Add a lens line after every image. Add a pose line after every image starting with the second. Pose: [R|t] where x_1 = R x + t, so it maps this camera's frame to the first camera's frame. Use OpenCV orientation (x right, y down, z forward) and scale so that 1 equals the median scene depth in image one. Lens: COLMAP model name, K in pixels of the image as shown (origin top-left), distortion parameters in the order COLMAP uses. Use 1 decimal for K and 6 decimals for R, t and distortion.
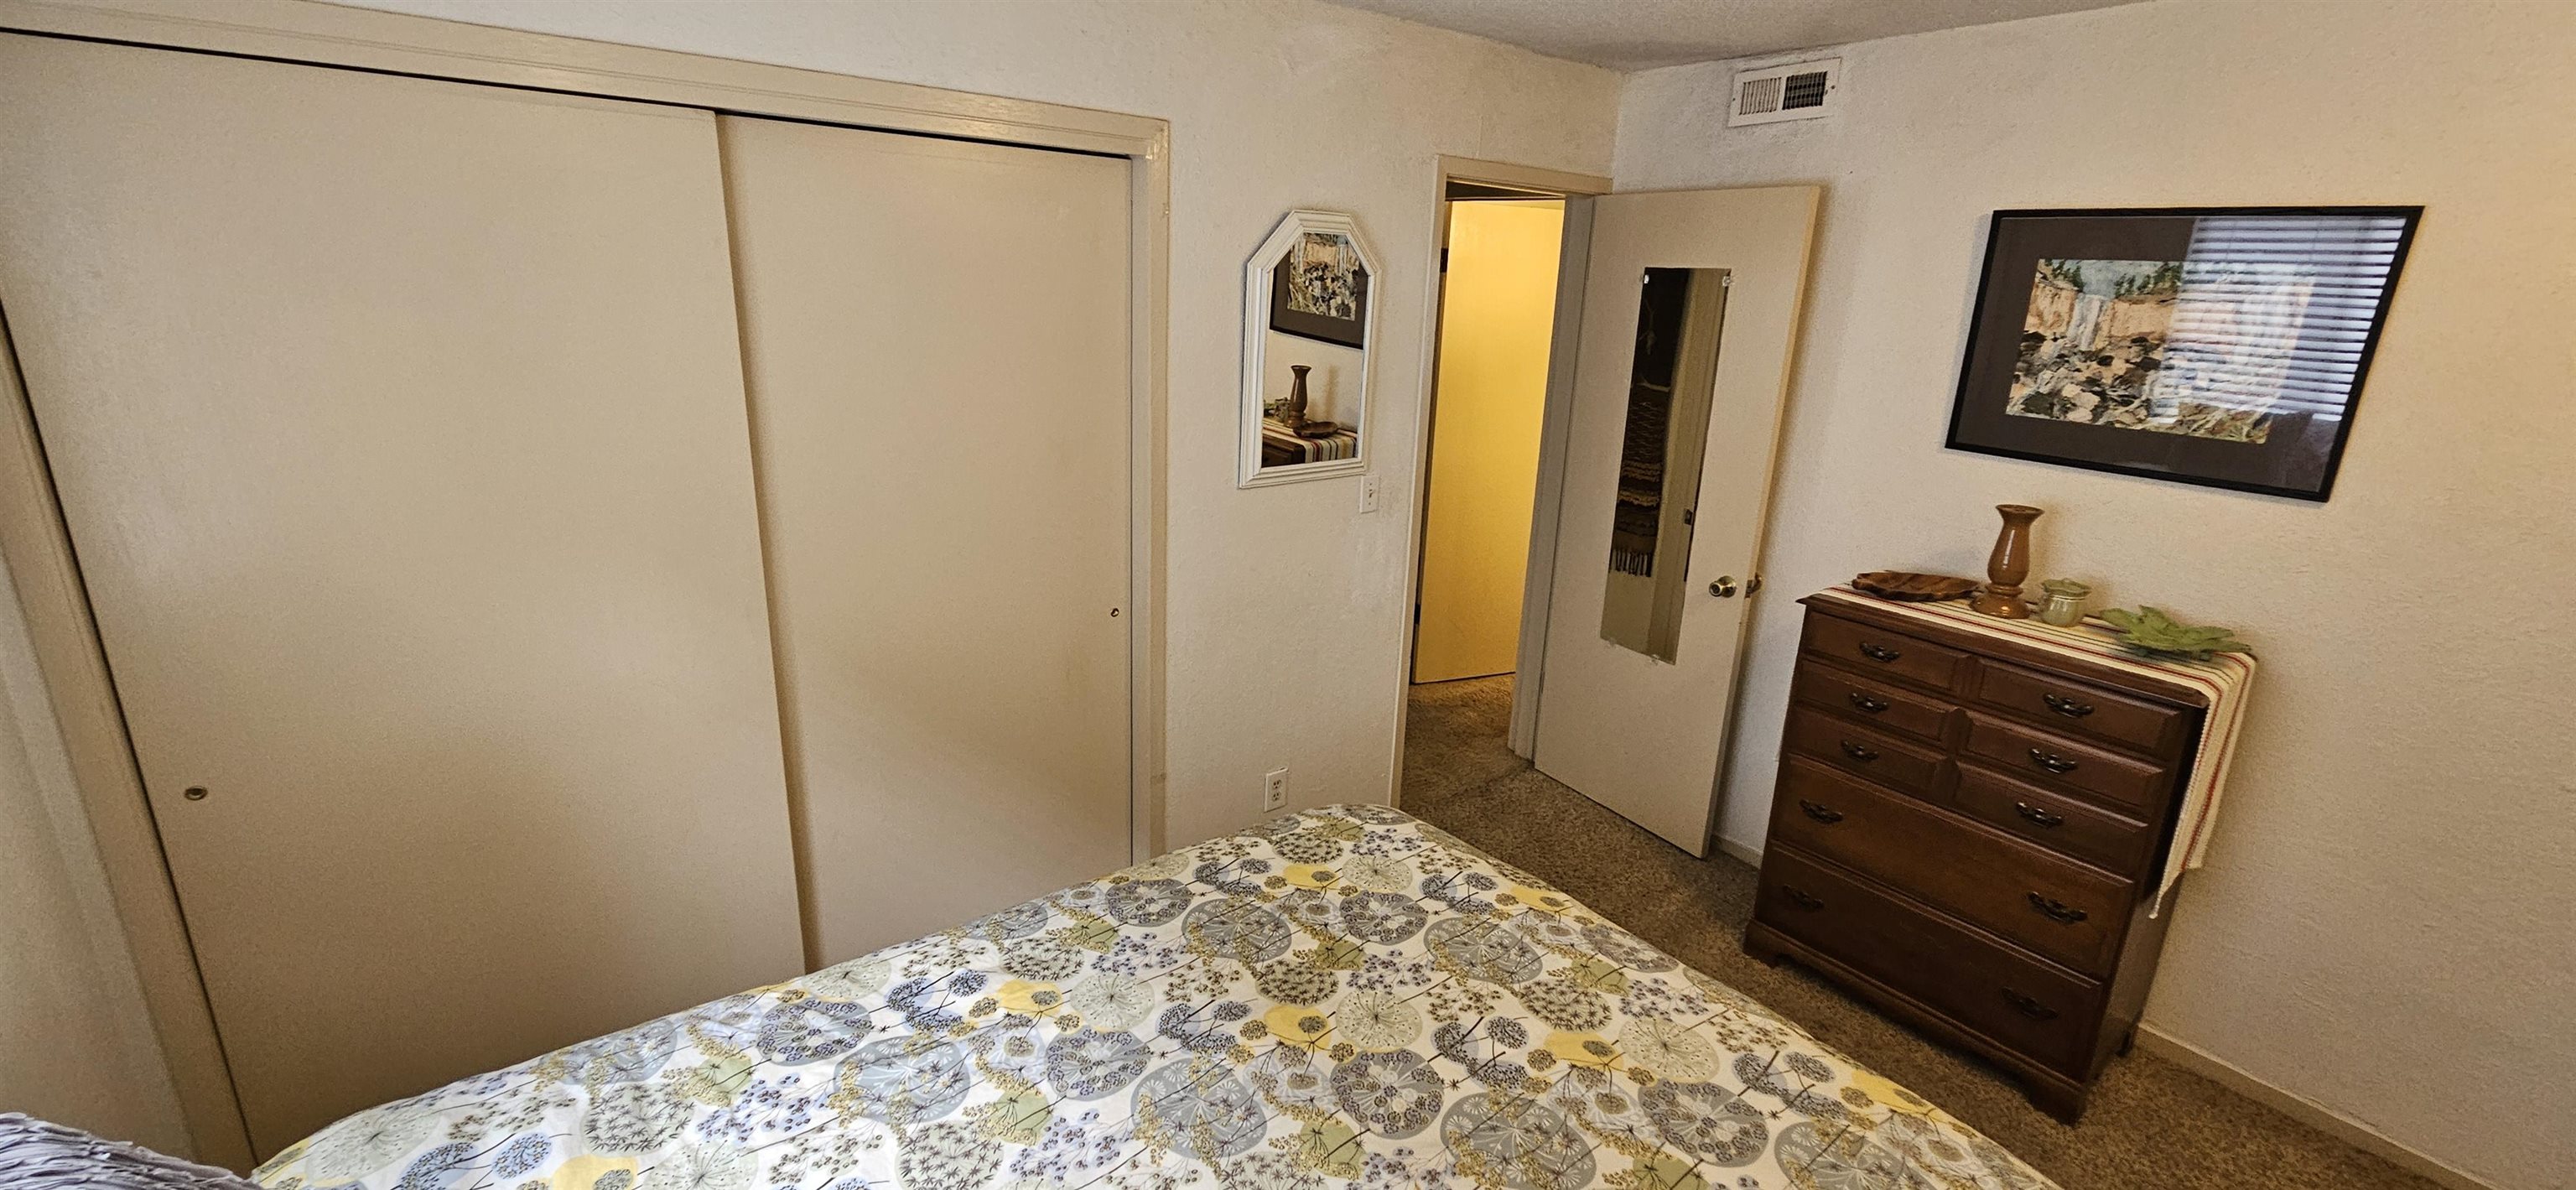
lens RADIAL K [[1057.8, 0, 1293.4], [0, 1057.8, 589.3], [0, 0, 1]] dist [0.001242, 0.001055]
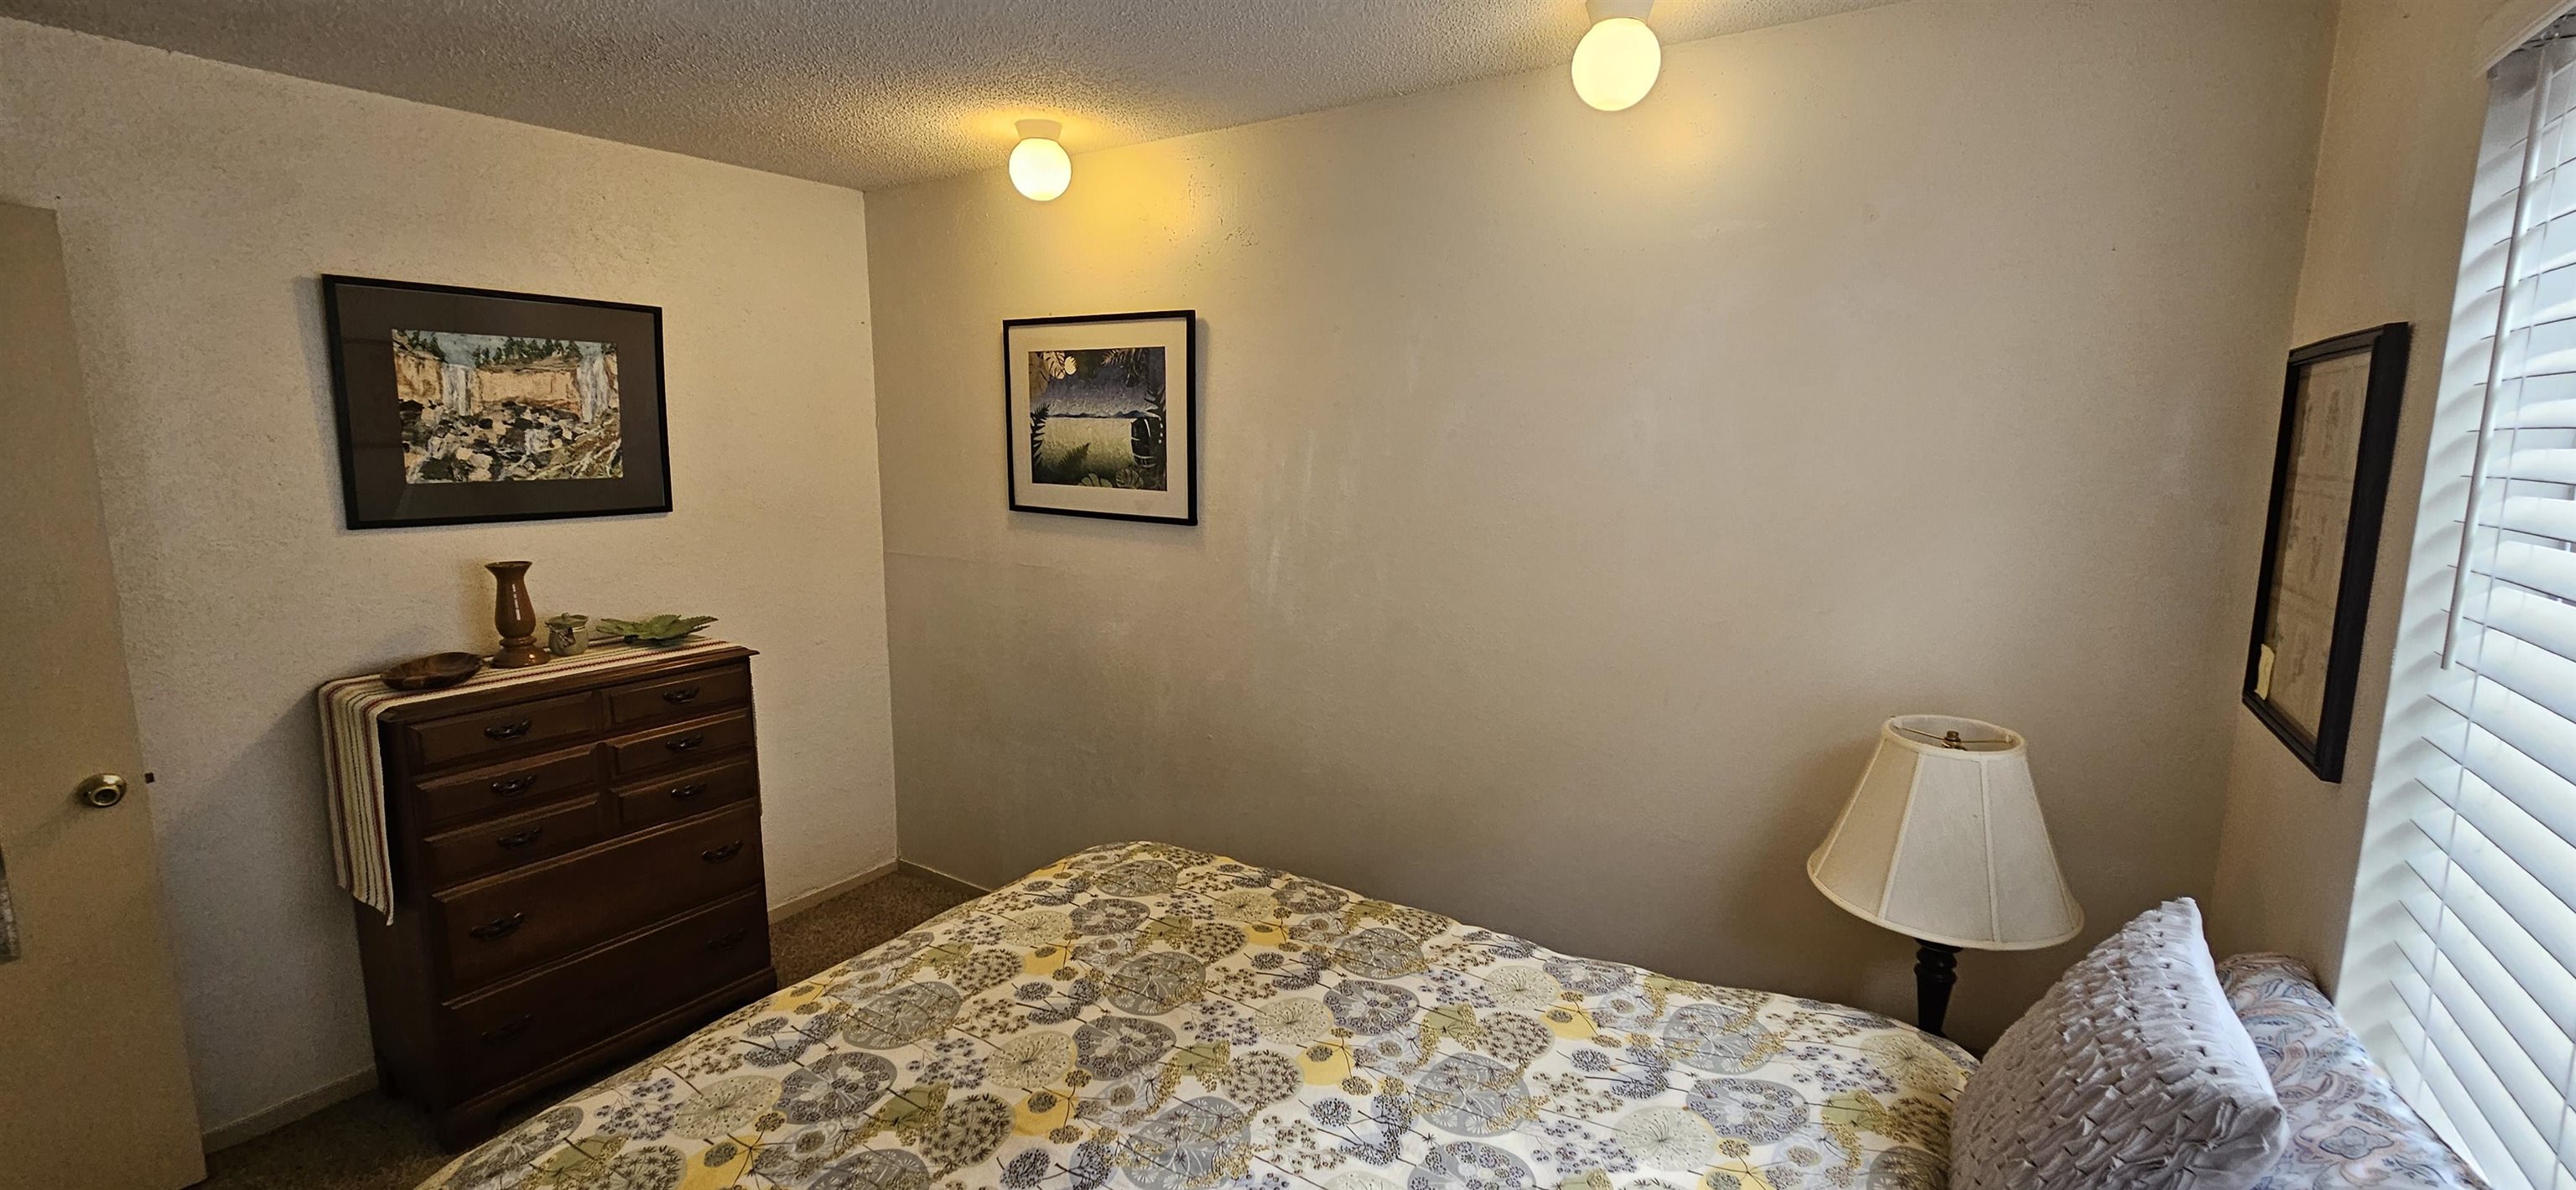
lens RADIAL K [[1057.8, 0, 1290.1], [0, 1057.8, 579.8], [0, 0, 1]] dist [0.001242, 0.001055]
pose [[-0.316756, -0.174325, 0.932350, -0.549326], [0.261407, 0.928854, 0.262482, -0.136455], [-0.911774, 0.326865, -0.248650, 0.568286]]
